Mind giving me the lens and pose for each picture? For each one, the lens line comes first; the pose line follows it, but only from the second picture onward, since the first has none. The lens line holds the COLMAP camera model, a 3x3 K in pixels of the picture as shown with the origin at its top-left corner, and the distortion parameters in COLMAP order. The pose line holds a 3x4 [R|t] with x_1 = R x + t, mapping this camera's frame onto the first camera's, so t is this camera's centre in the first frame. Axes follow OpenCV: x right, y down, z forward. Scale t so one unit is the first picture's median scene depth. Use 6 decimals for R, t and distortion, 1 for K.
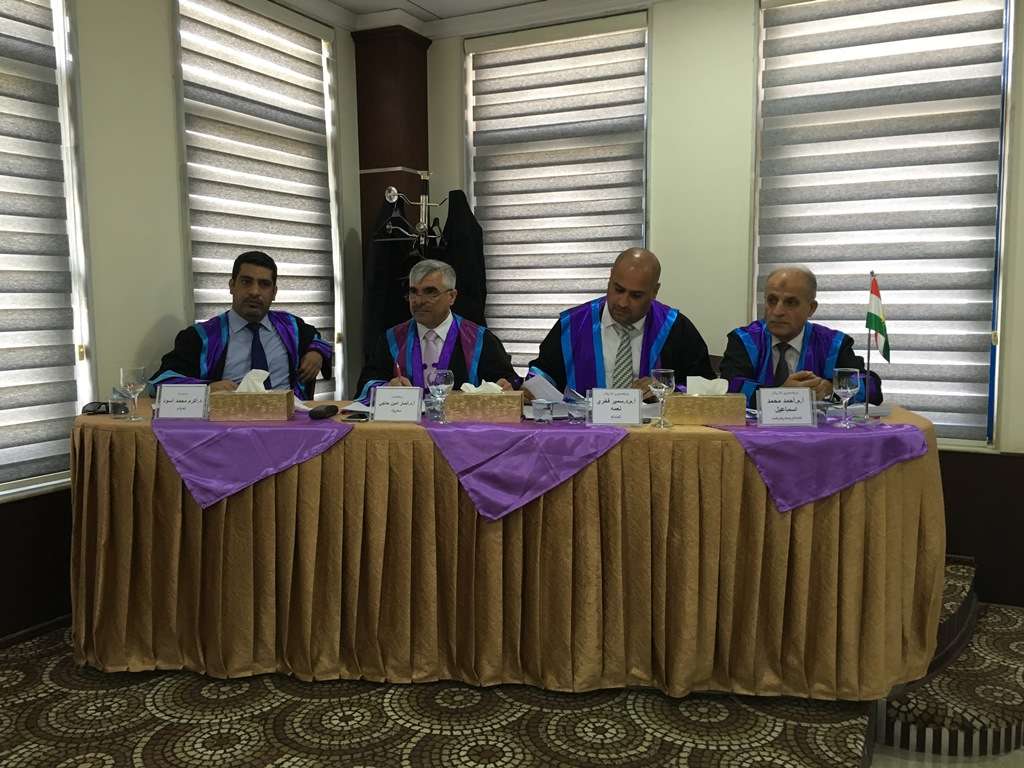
lens RADIAL K [[867.4, 0, 512.0], [0, 867.4, 384.0], [0, 0, 1]] dist [0.092850, -0.131778]
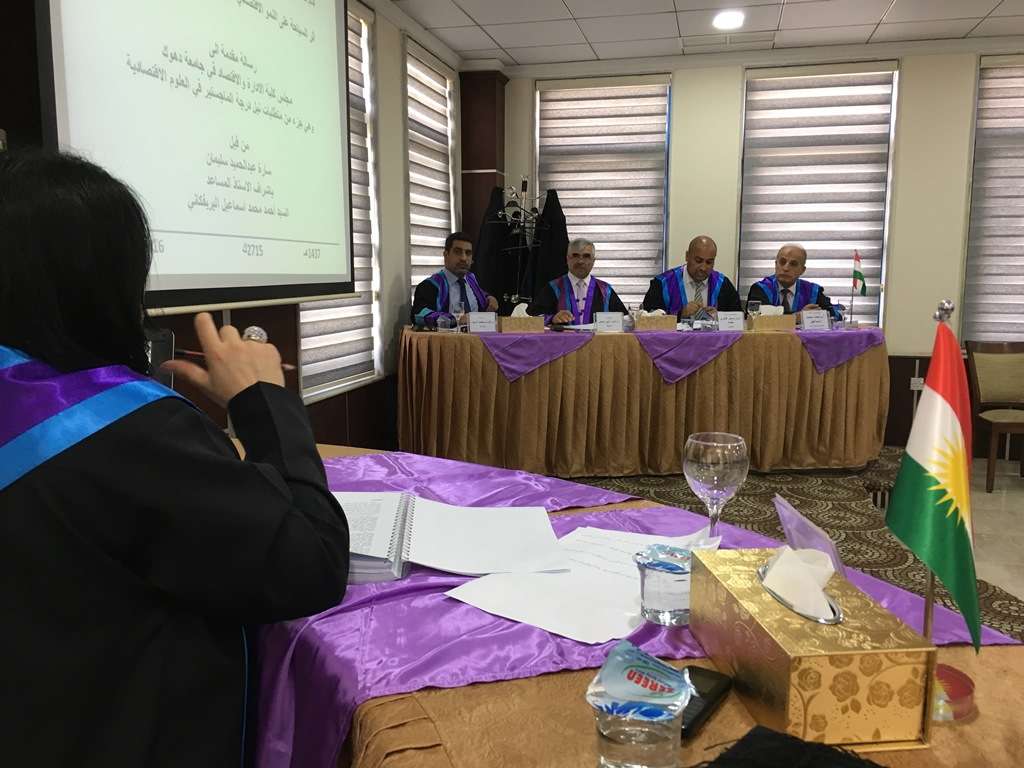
lens RADIAL K [[867.4, 0, 512.0], [0, 867.4, 384.0], [0, 0, 1]] dist [0.092850, -0.131778]
pose [[0.975192, -0.023019, 0.220161, -0.504373], [0.014981, 0.999161, 0.038110, 0.055033], [-0.220853, -0.033866, 0.974719, -0.480314]]
